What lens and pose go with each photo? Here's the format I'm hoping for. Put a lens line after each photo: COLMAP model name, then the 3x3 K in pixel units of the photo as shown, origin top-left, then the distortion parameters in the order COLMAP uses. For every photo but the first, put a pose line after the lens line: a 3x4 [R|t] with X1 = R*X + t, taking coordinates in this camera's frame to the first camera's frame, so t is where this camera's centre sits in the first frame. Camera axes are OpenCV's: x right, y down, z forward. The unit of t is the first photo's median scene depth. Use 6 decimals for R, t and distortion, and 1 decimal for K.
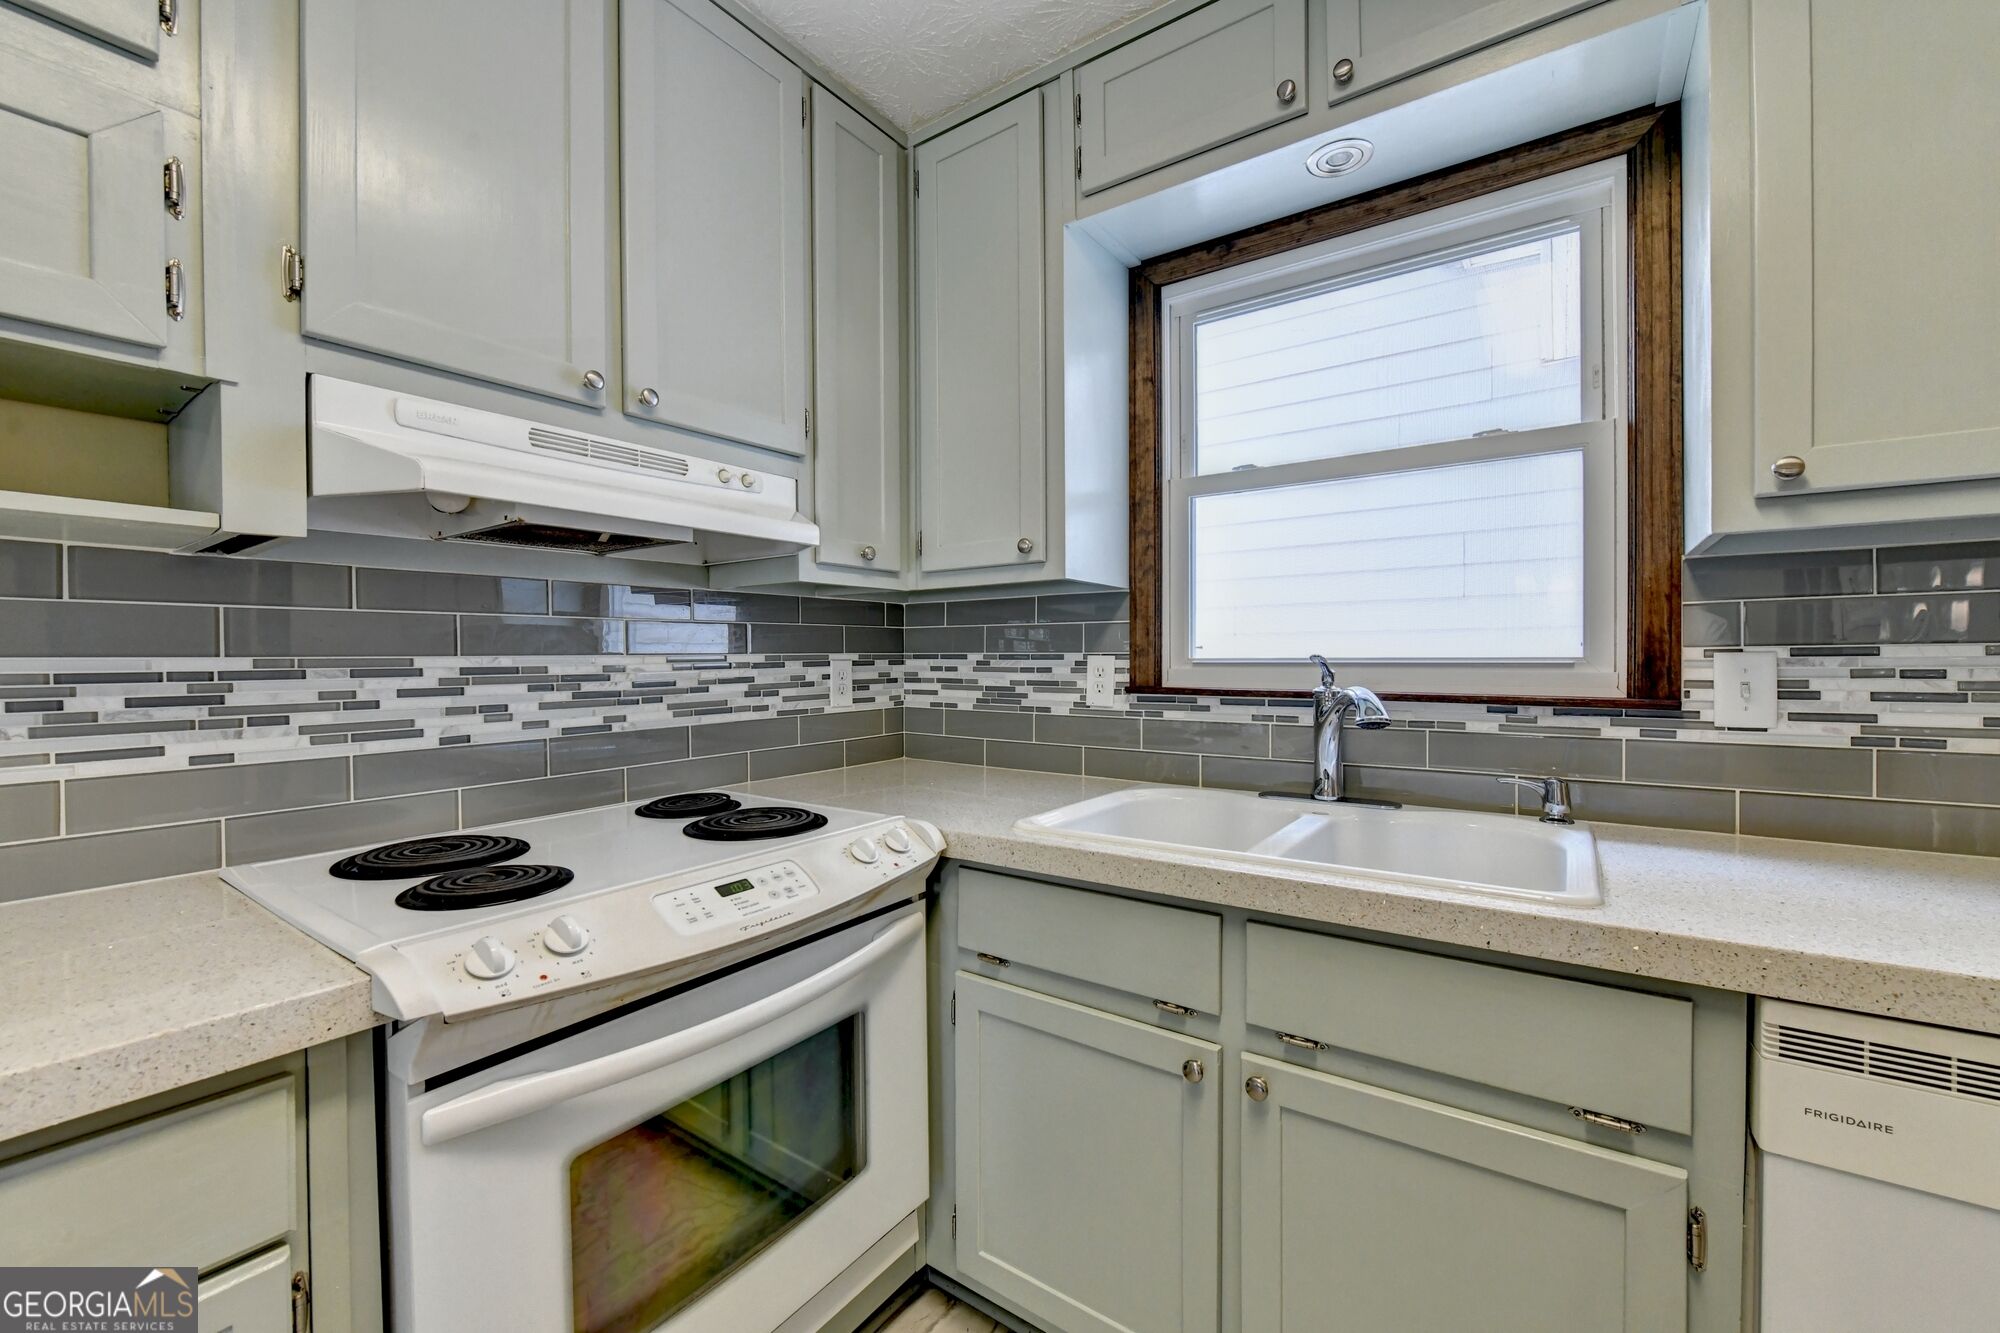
lens RADIAL K [[791.6, 0, 1007.9], [0, 791.6, 667.1], [0, 0, 1]] dist [-0.009065, -0.000384]
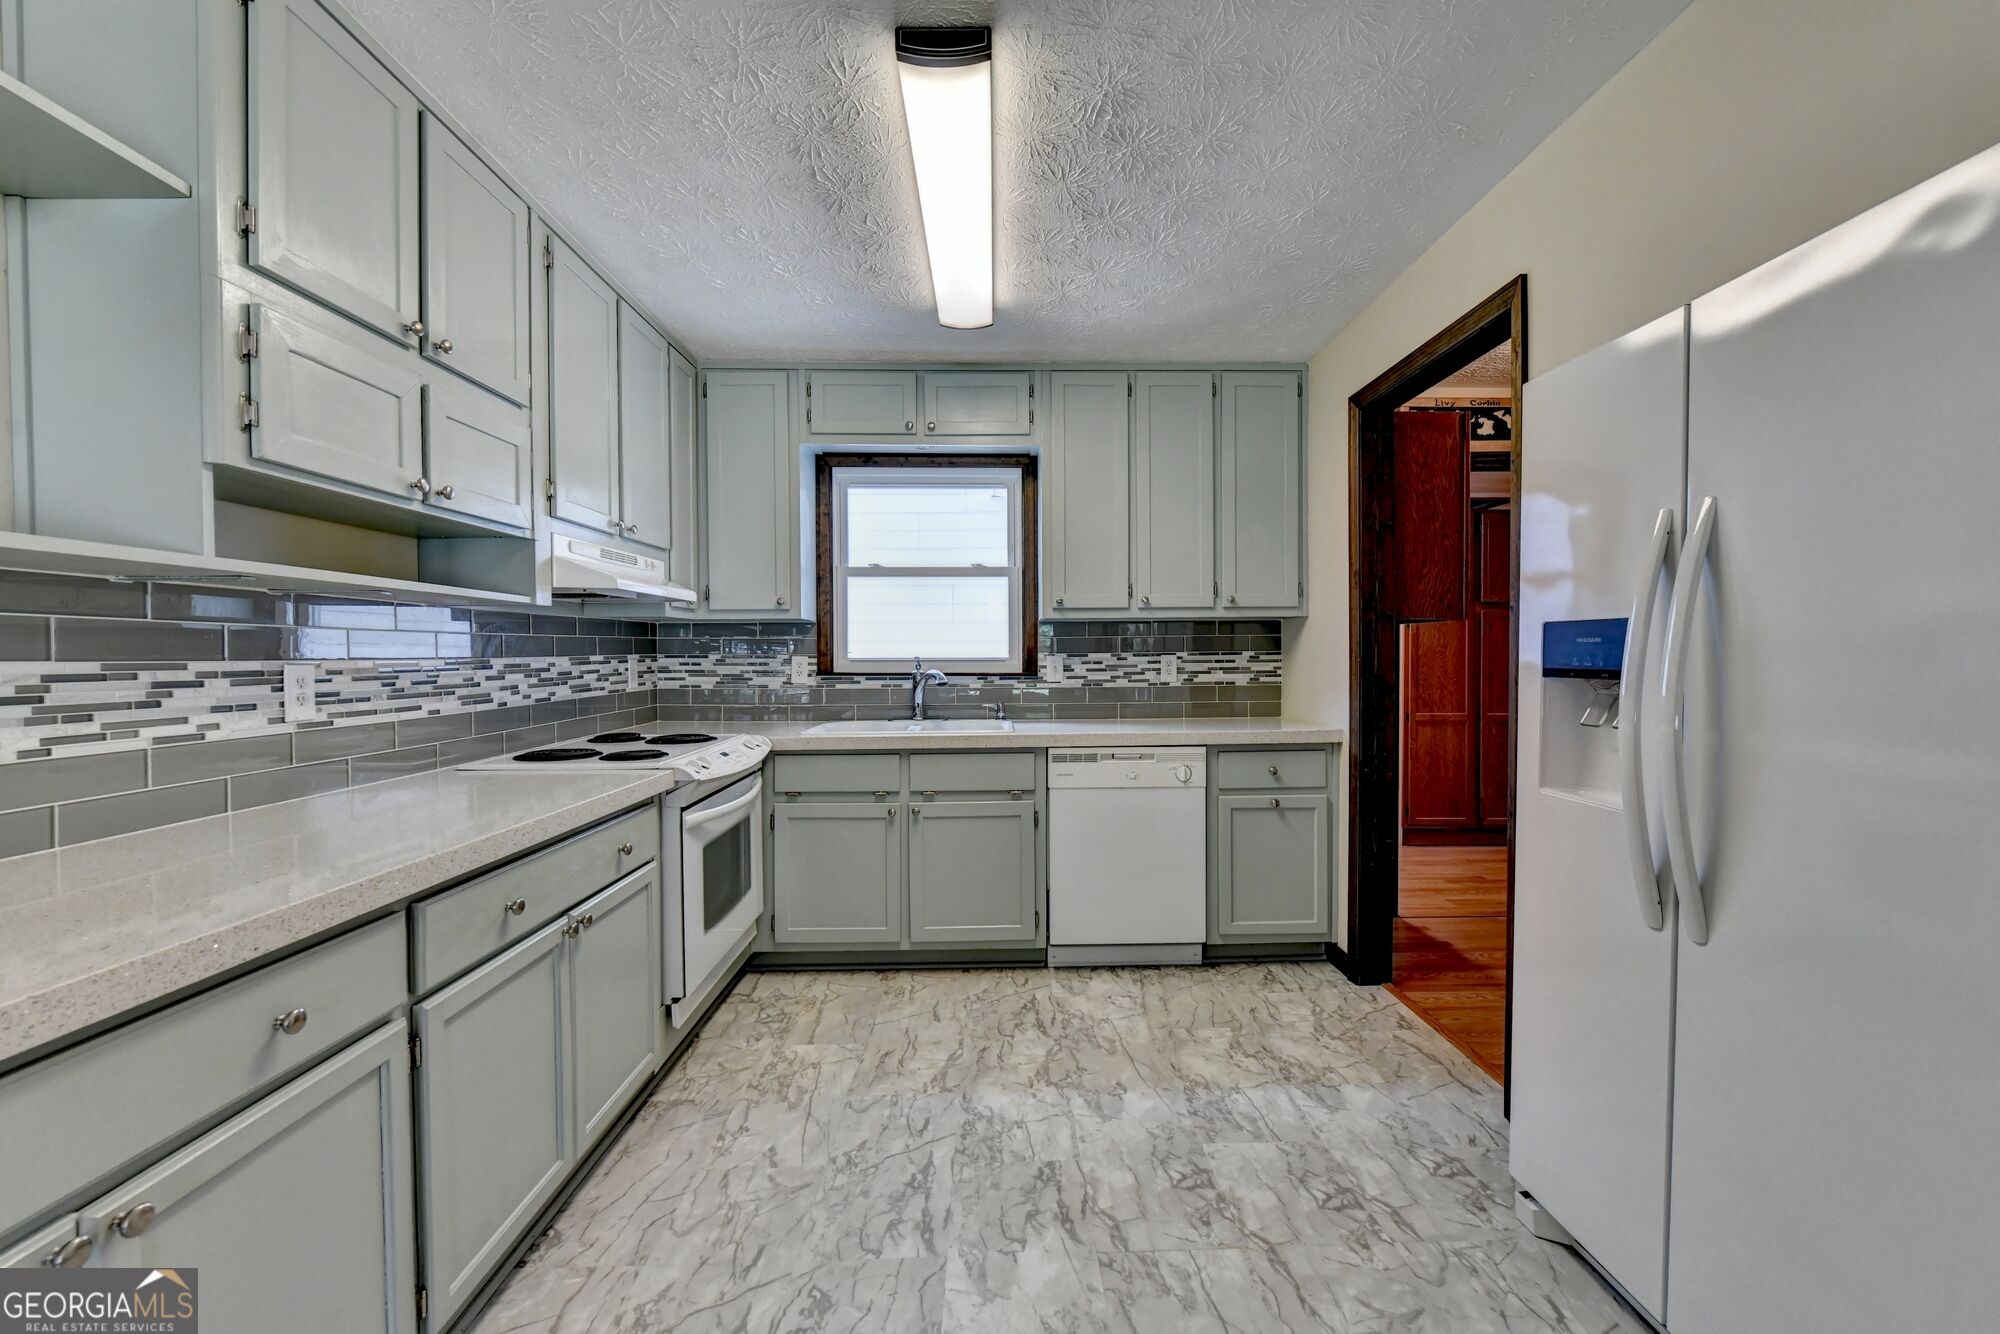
lens RADIAL K [[799.4, 0, 1006.3], [0, 799.4, 663.9], [0, 0, 1]] dist [-0.001445, -0.000690]
pose [[0.808372, -0.006705, 0.588634, -0.710575], [0.006421, 0.999976, 0.002573, 0.002271], [-0.588637, 0.001700, 0.808396, -0.966161]]
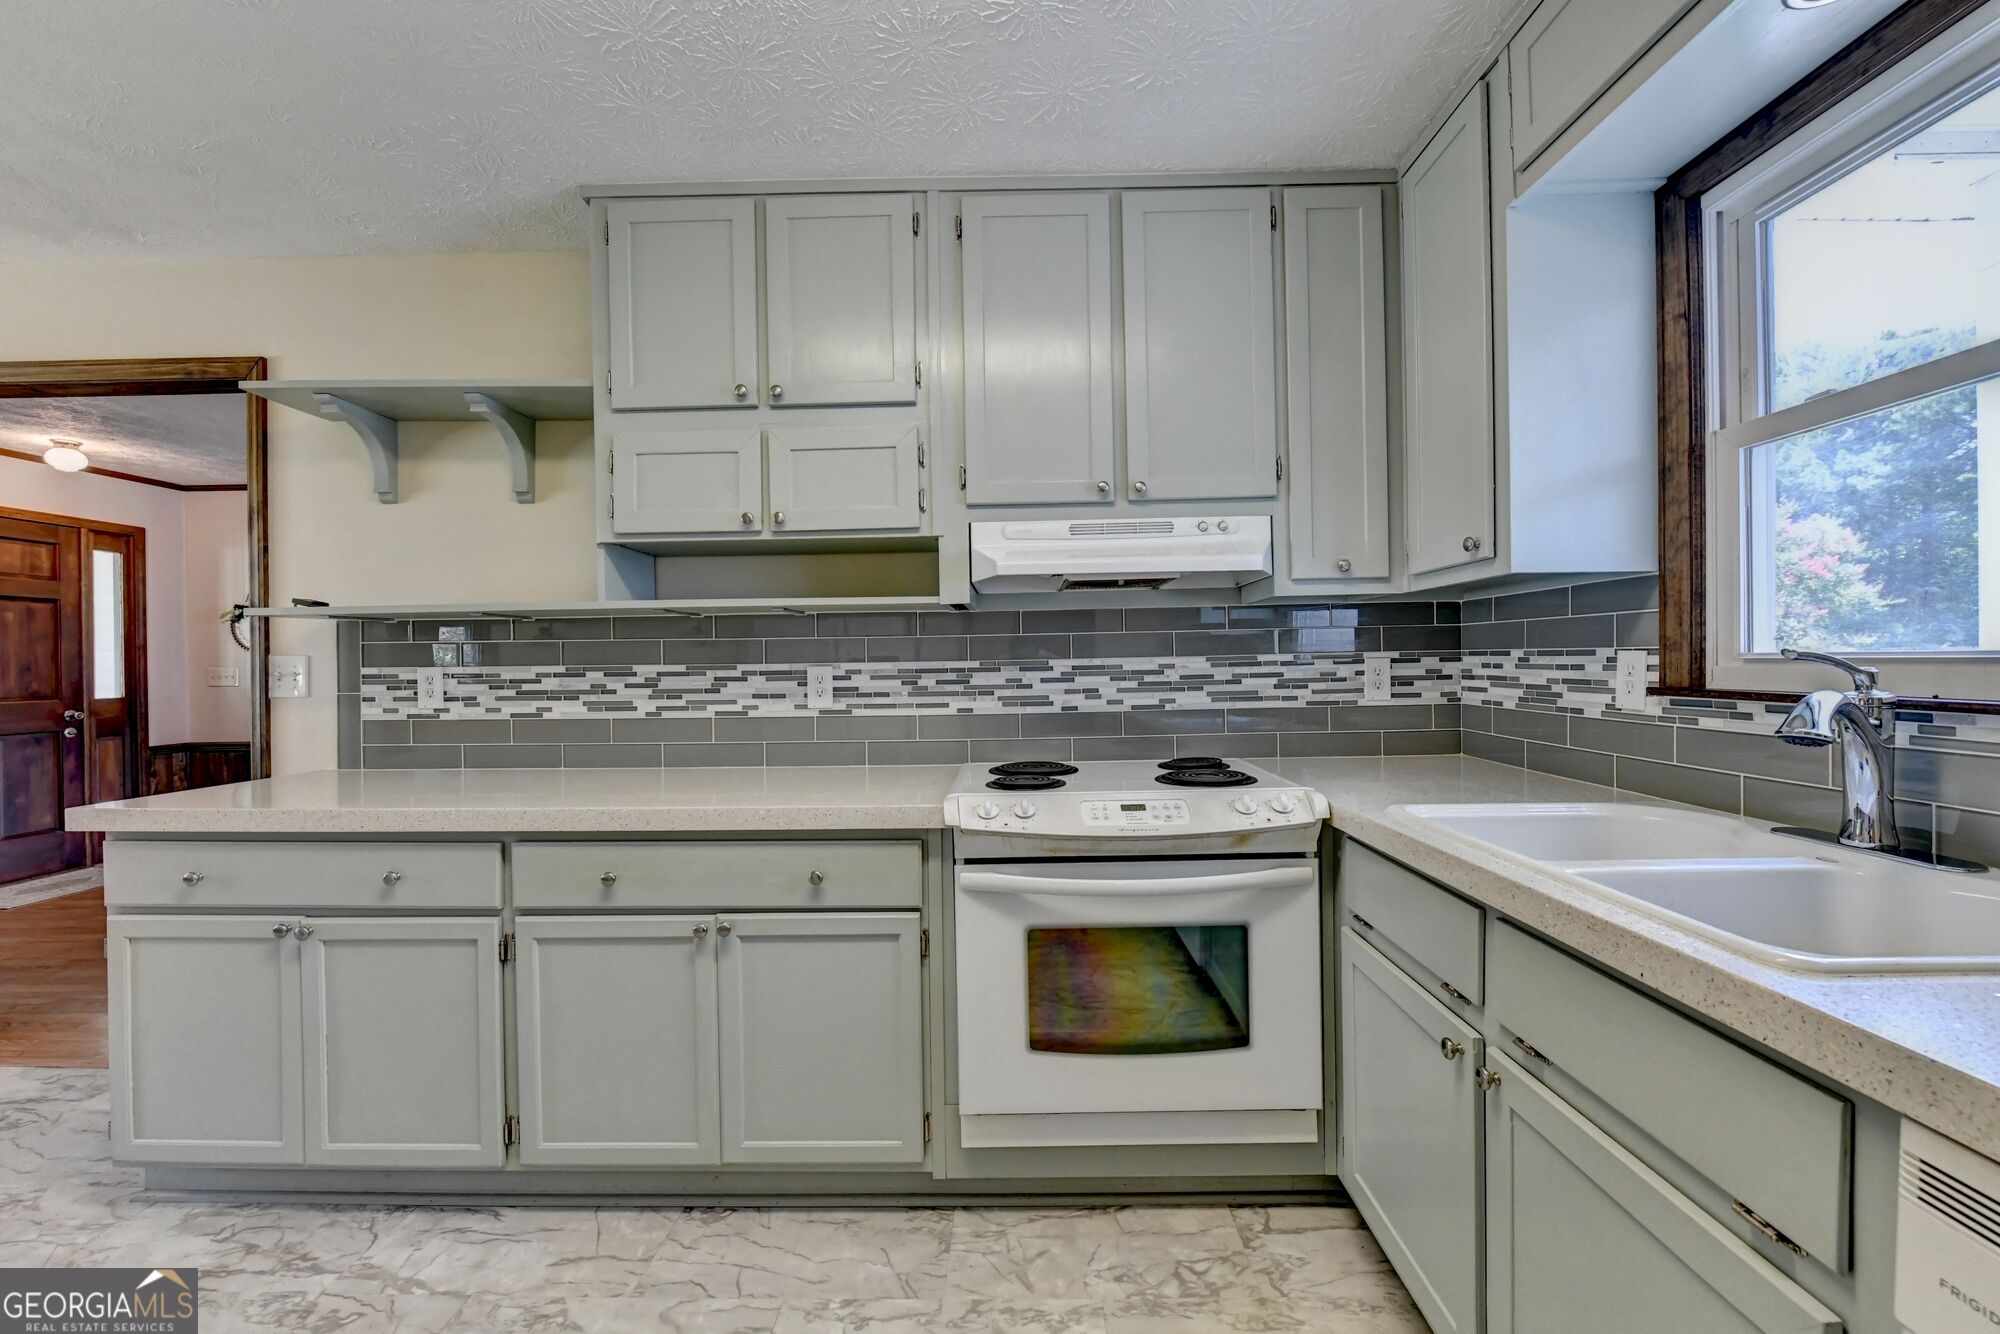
lens RADIAL K [[795.9, 0, 1007.5], [0, 795.9, 665.6], [0, 0, 1]] dist [-0.005917, -0.000317]
pose [[0.562647, -0.000195, -0.826697, 0.531052], [0.003848, 0.999990, 0.002382, -0.003486], [0.826689, -0.004521, 0.562642, -0.056460]]
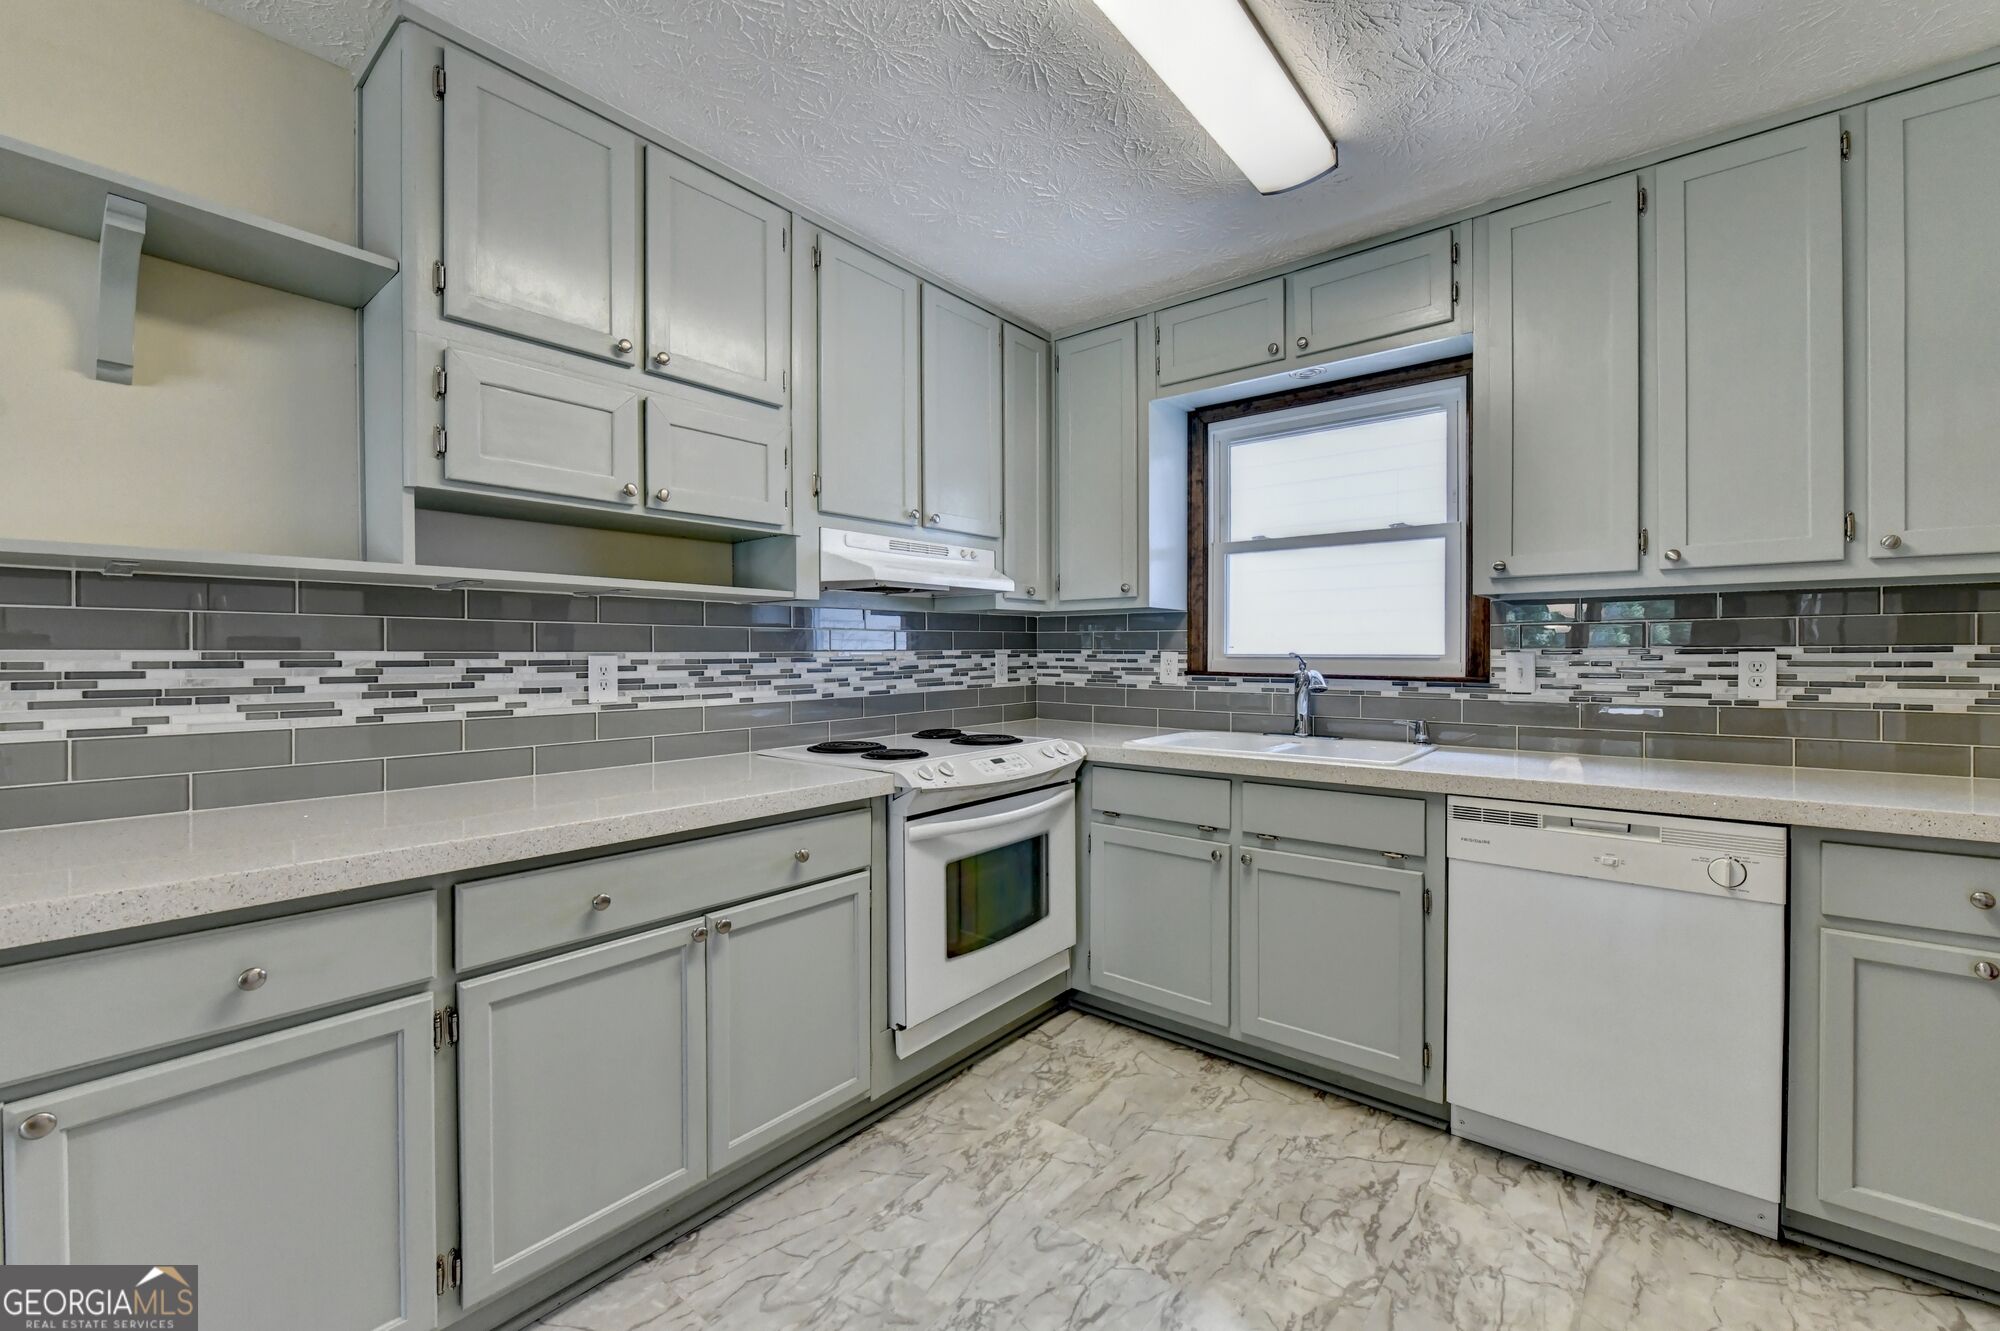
lens RADIAL K [[810.0, 0, 1006.1], [0, 810.0, 655.7], [0, 0, 1]] dist [-0.004503, -0.000705]
pose [[0.997262, 0.004079, -0.073831, -0.107170], [-0.004463, 0.999977, -0.005043, 0.003748], [0.073809, 0.005359, 0.997258, -0.776279]]
